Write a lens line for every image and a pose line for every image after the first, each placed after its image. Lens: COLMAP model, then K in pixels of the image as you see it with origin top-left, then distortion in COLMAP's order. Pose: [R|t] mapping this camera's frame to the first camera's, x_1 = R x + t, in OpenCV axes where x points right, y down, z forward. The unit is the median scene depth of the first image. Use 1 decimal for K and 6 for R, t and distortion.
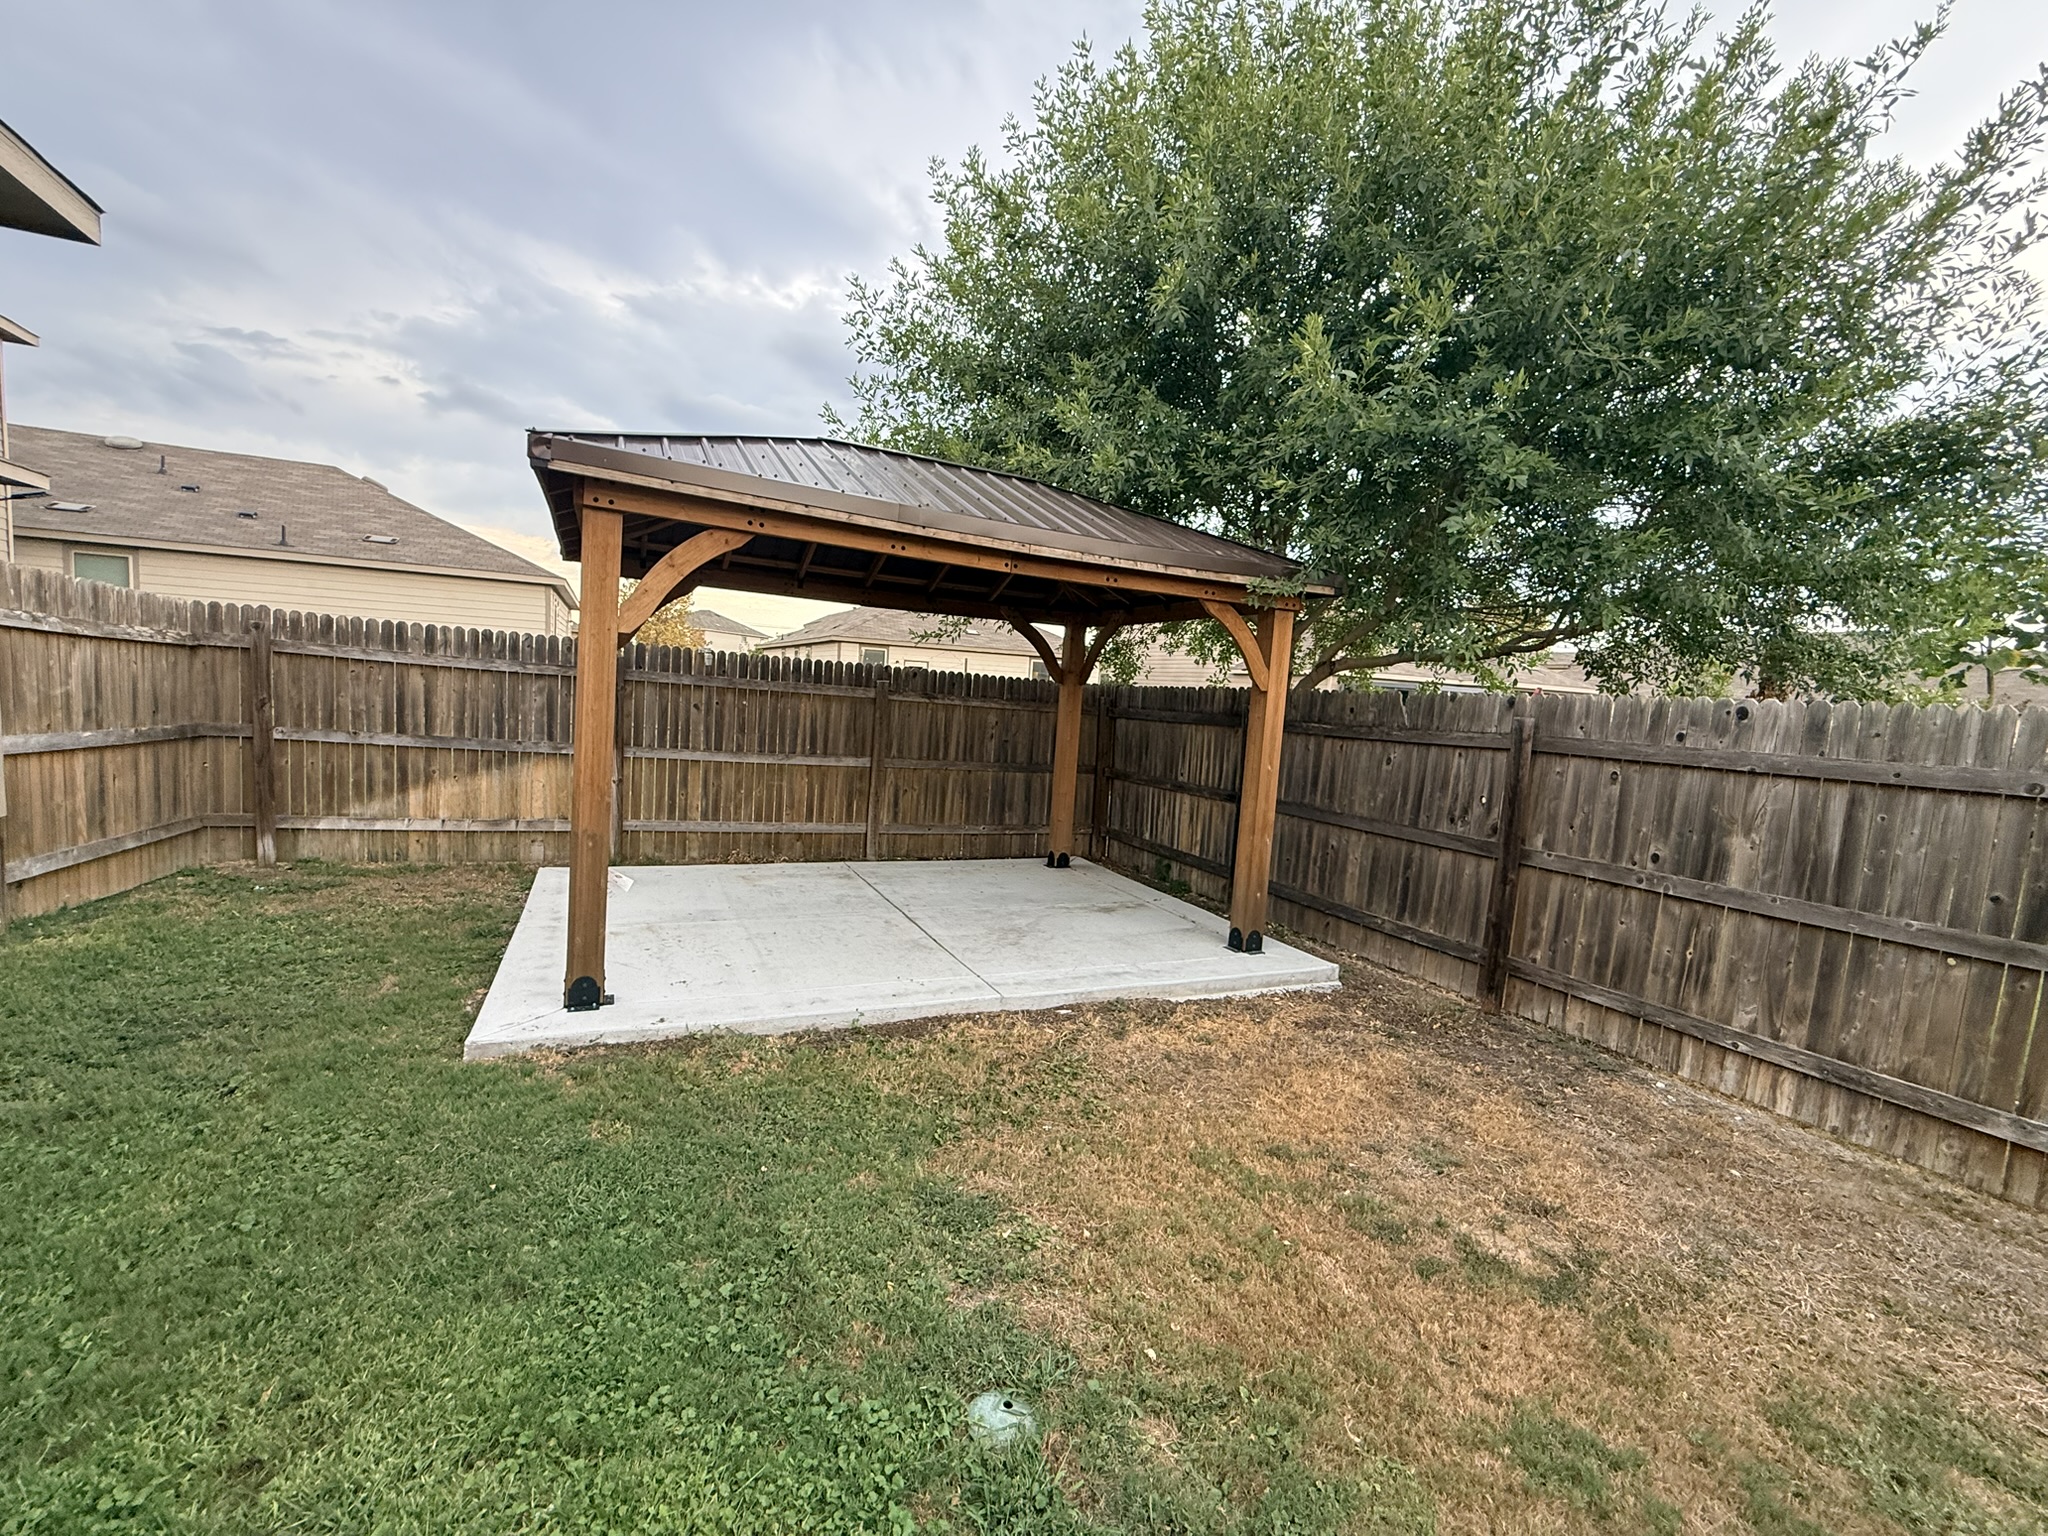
lens RADIAL K [[854.4, 0, 1024.0], [0, 854.4, 768.0], [0, 0, 1]] dist [0.000275, 0.000414]
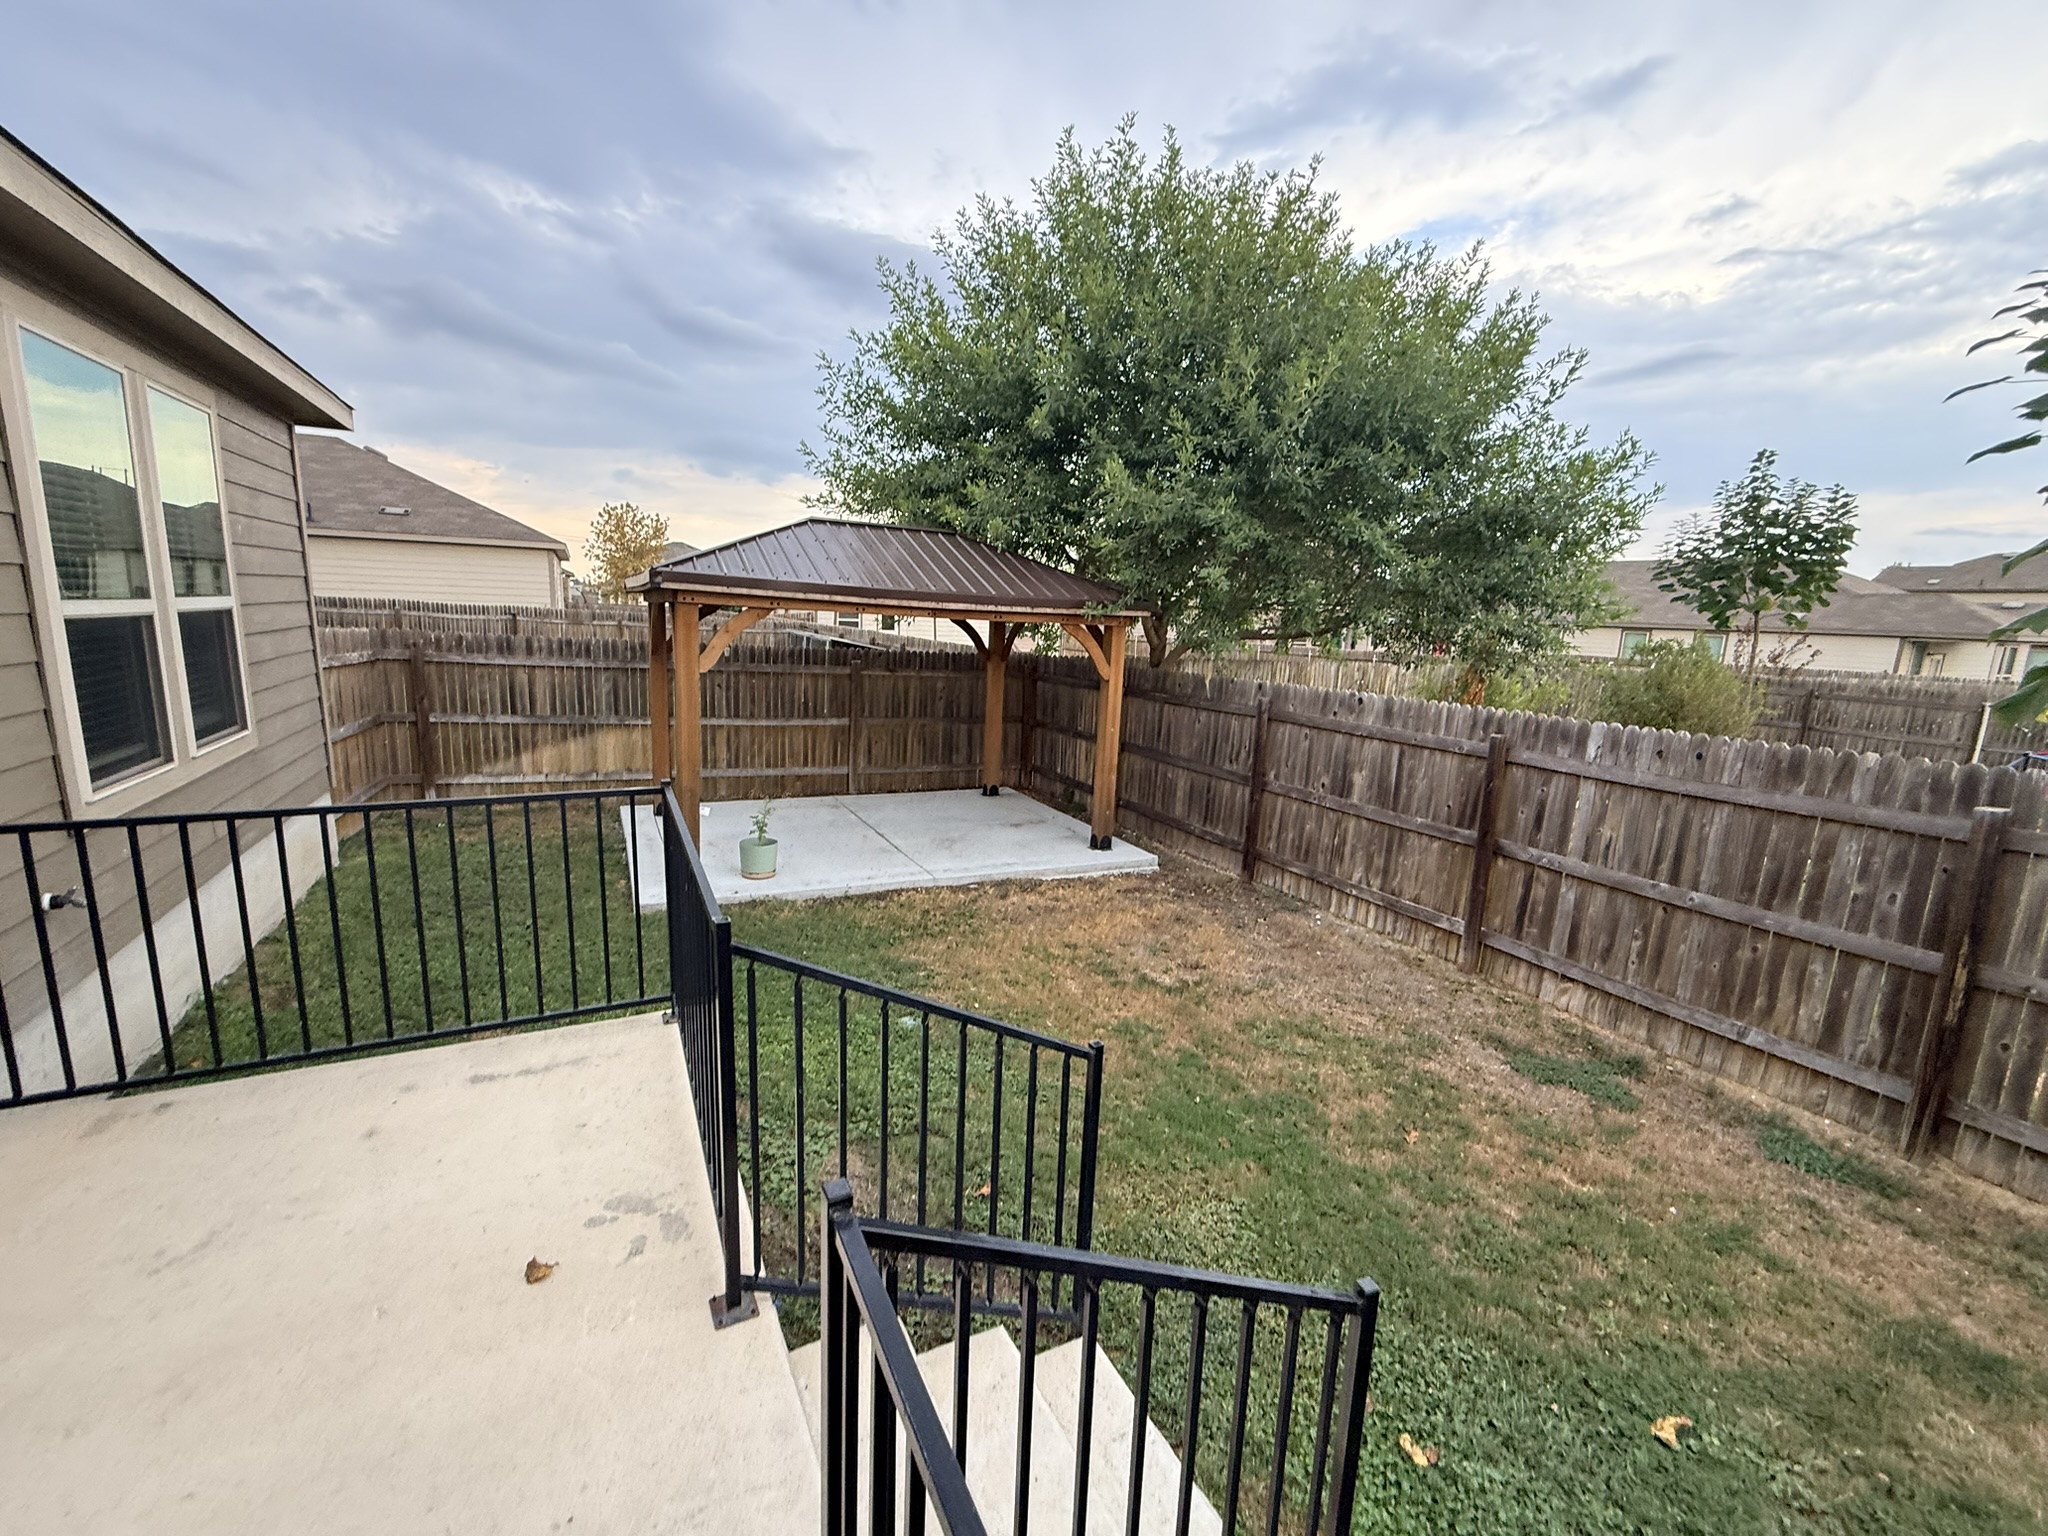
lens RADIAL K [[854.4, 0, 1024.0], [0, 854.4, 768.0], [0, 0, 1]] dist [0.000275, 0.000414]
pose [[0.999480, -0.024754, 0.020660, 0.106248], [0.022744, 0.995460, 0.092426, -0.083868], [-0.022854, -0.091909, 0.995505, -0.567674]]
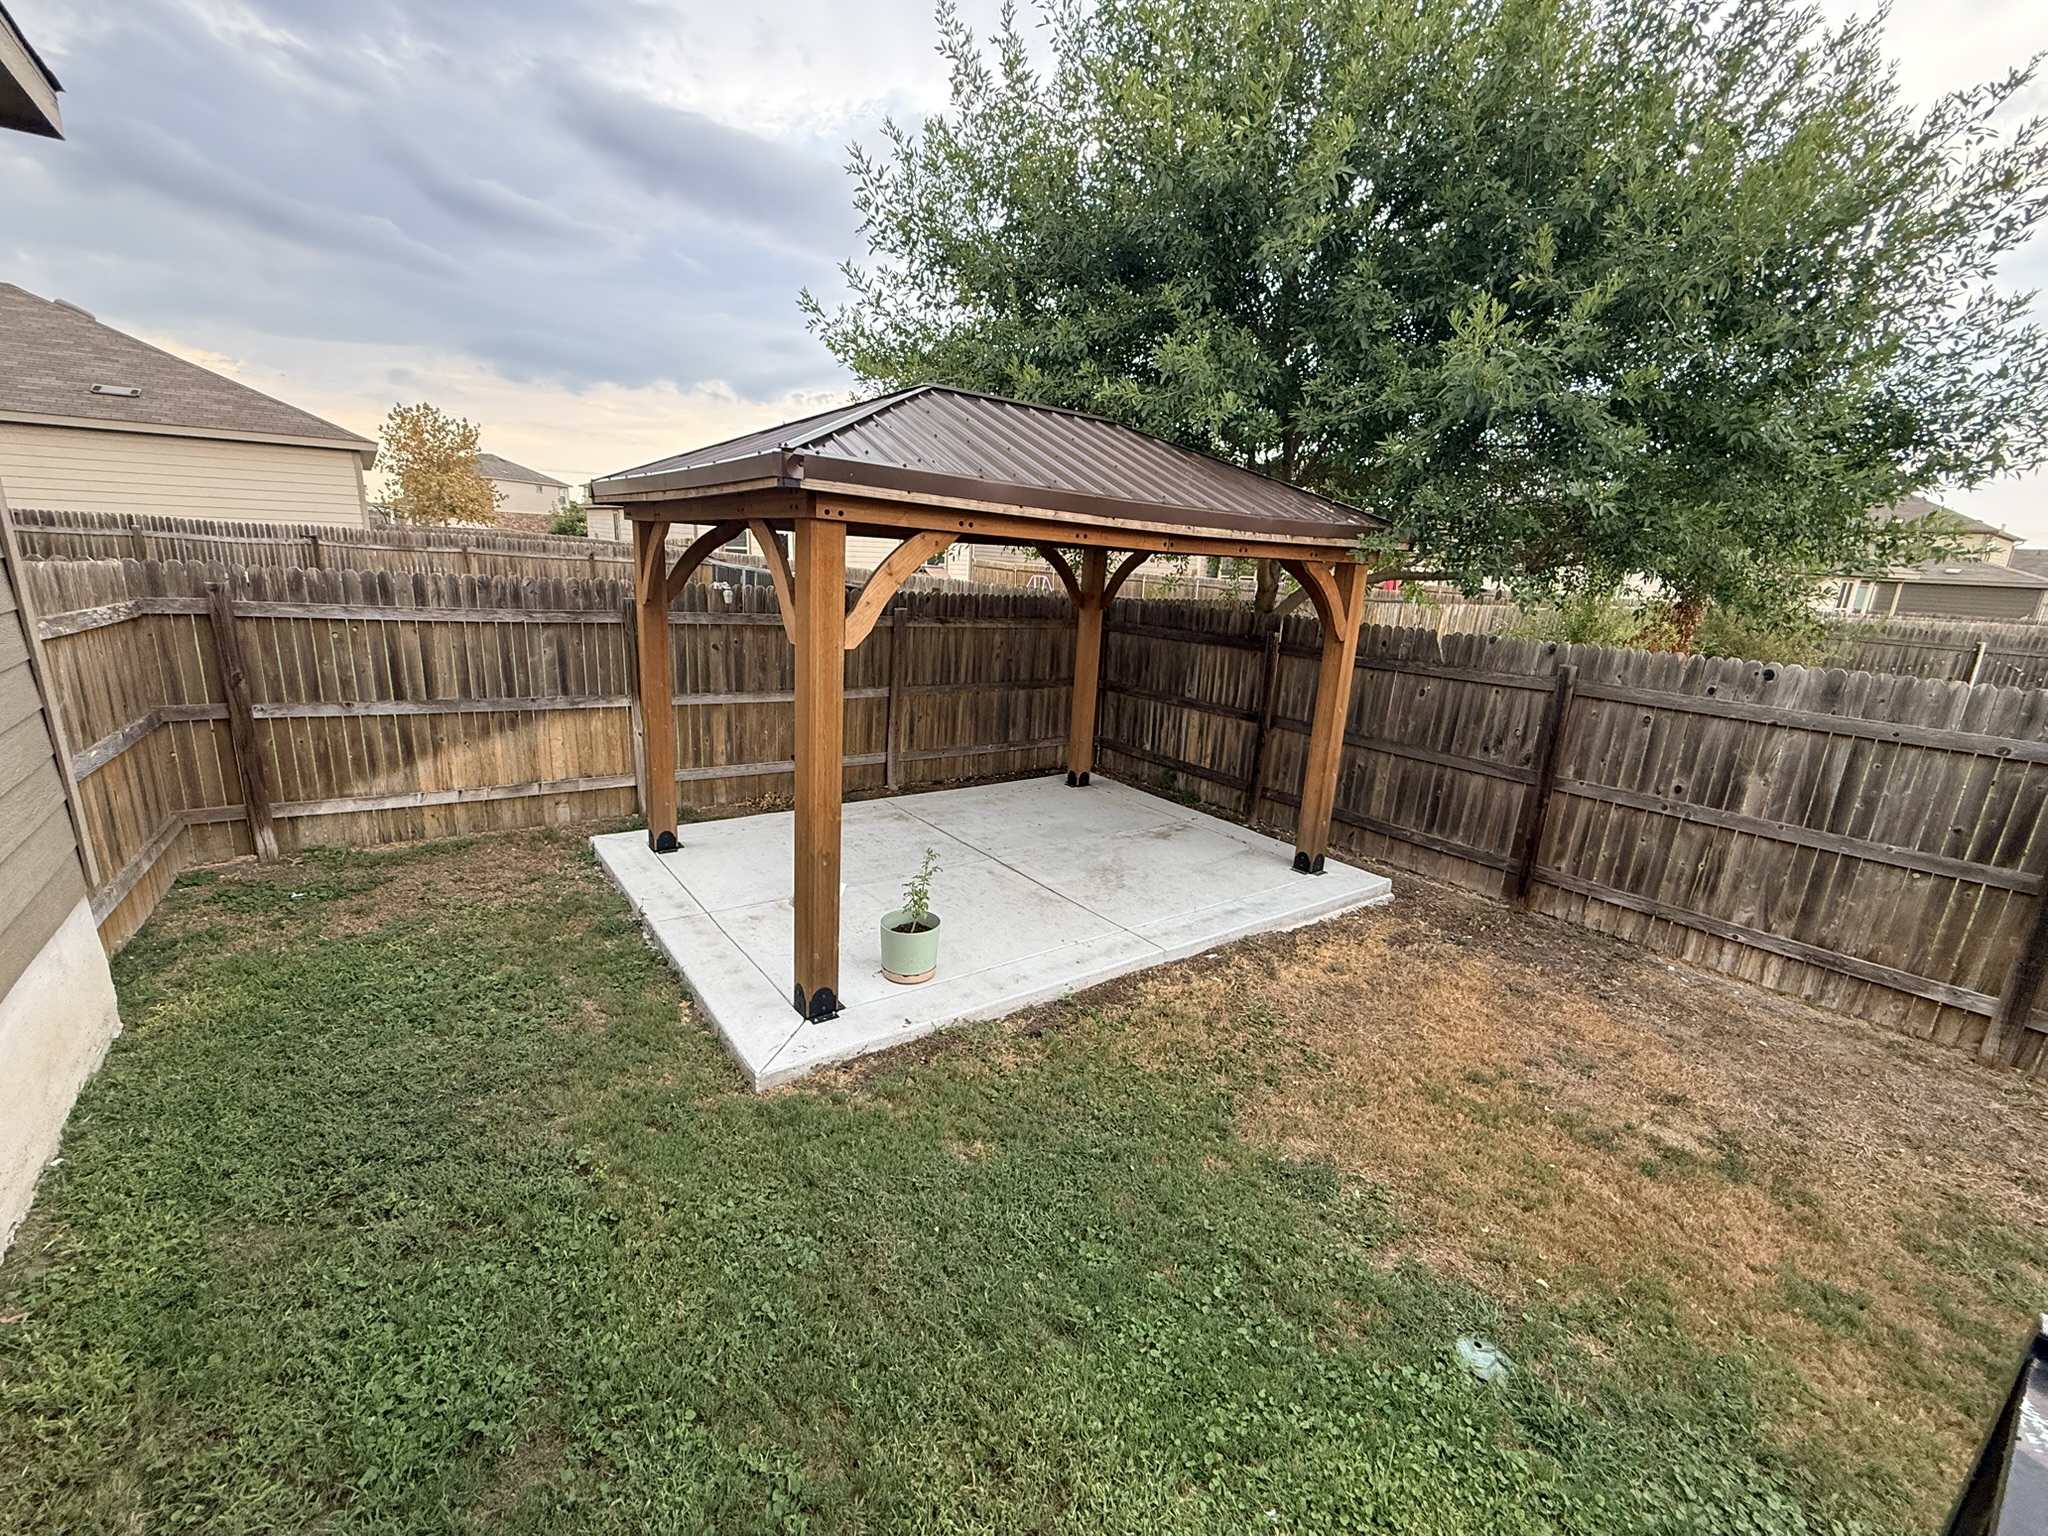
lens RADIAL K [[854.4, 0, 1024.0], [0, 854.4, 768.0], [0, 0, 1]] dist [0.000275, 0.000414]
pose [[0.980547, -0.060757, 0.186647, -0.349909], [0.027674, 0.984183, 0.174982, -0.143072], [-0.194326, -0.166412, 0.966718, 0.010609]]
